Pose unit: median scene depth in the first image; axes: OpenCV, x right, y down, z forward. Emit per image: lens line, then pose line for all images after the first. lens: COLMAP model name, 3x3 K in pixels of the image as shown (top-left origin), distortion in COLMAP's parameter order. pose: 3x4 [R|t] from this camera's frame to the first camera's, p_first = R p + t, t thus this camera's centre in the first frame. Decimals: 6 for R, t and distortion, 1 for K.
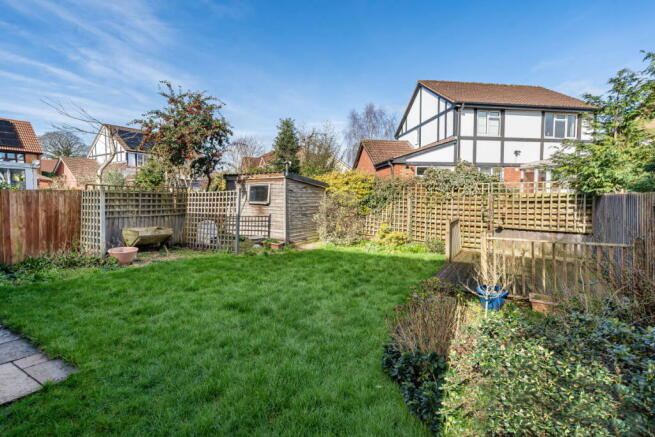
lens RADIAL K [[329.8, 0, 329.4], [0, 329.8, 208.0], [0, 0, 1]] dist [-0.000774, -0.000022]
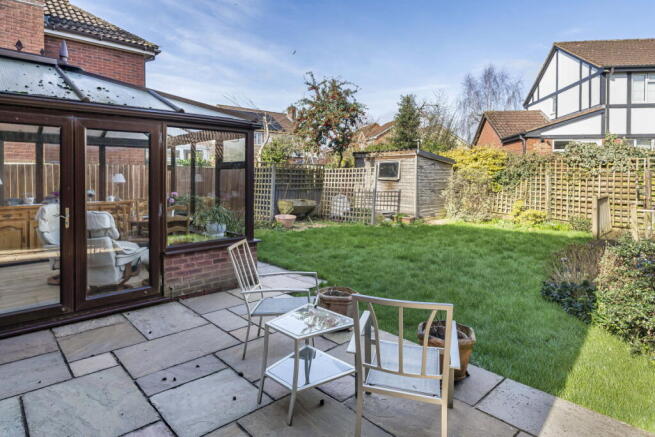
lens RADIAL K [[381.7, 0, 328.2], [0, 381.7, 175.9], [0, 0, 1]] dist [-0.001740, 0.001454]
pose [[0.966120, 0.002324, -0.258081, -0.085280], [-0.010516, 0.999484, -0.030365, 0.014099], [0.257877, 0.032050, 0.965646, -0.225878]]
